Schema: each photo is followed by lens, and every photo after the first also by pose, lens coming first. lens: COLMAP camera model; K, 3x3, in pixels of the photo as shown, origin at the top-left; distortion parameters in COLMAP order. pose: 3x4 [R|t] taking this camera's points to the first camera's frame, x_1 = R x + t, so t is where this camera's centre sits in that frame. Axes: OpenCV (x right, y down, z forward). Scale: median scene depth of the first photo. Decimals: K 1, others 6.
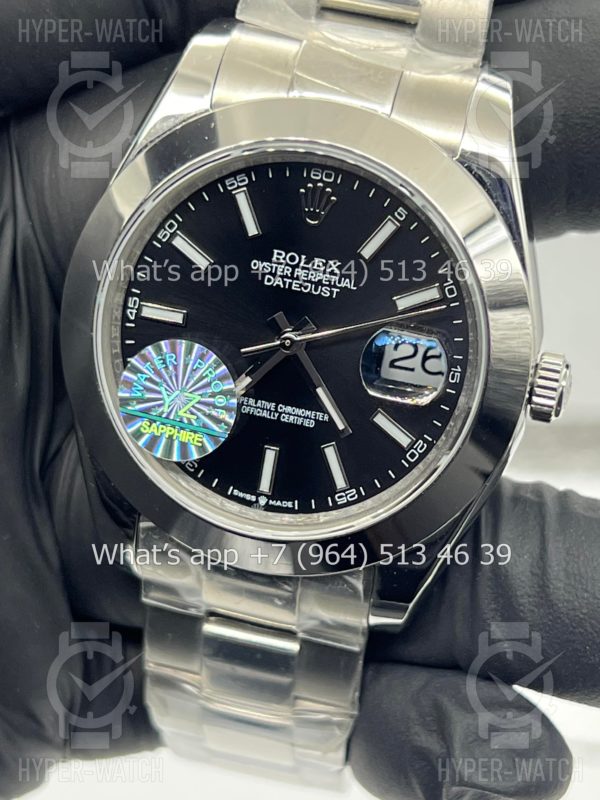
lens RADIAL K [[1797.6, 0, 297.6], [0, 1797.6, 400.3], [0, 0, 1]] dist [0.157941, 0.000000]
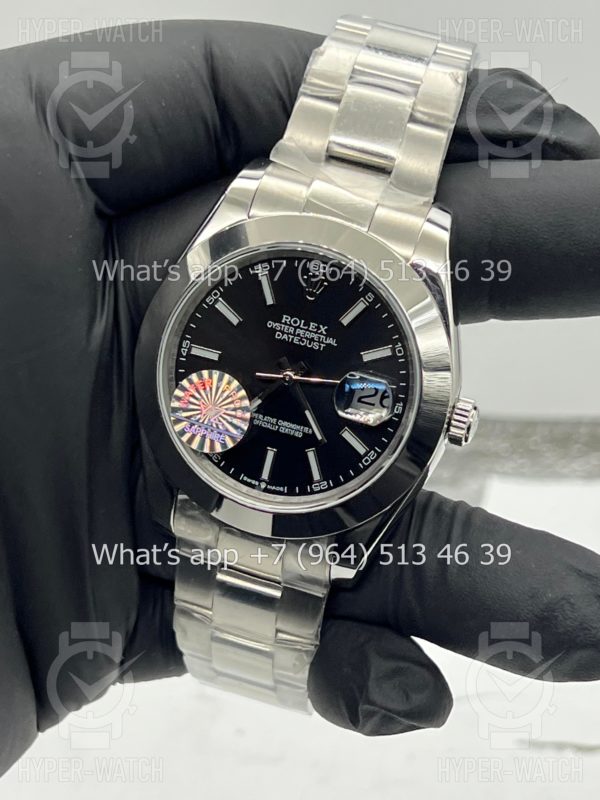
lens RADIAL K [[1797.6, 0, 299.3], [0, 1797.6, 404.6], [0, 0, 1]] dist [0.157941, 0.000000]
pose [[0.996939, 0.074661, -0.023214, 0.039463], [-0.075770, 0.995808, -0.051237, 0.063976], [0.019292, 0.052839, 0.998417, -0.469739]]
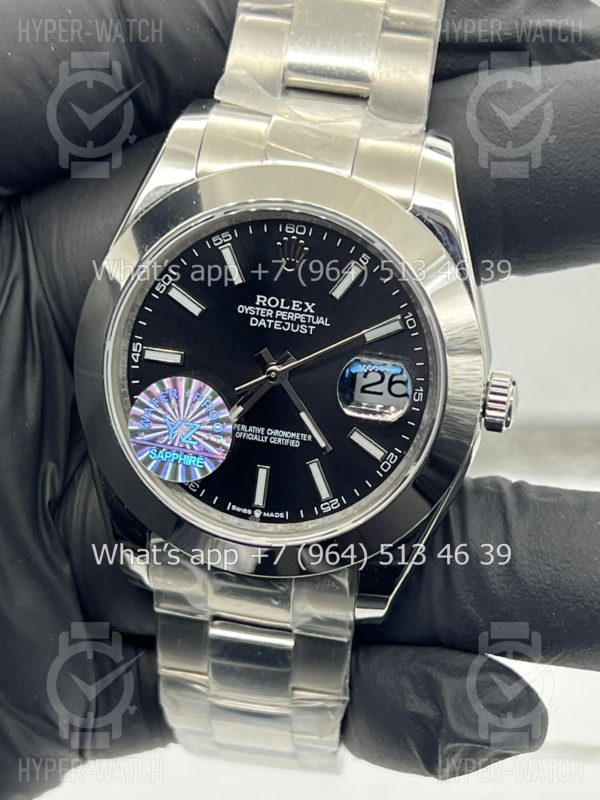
lens RADIAL K [[1797.6, 0, 300.5], [0, 1797.6, 393.7], [0, 0, 1]] dist [0.157941, 0.000000]
pose [[0.998176, -0.051829, 0.030975, -0.024127], [0.052911, 0.997979, -0.035201, 0.021609], [-0.029088, 0.036776, 0.998900, -0.155050]]
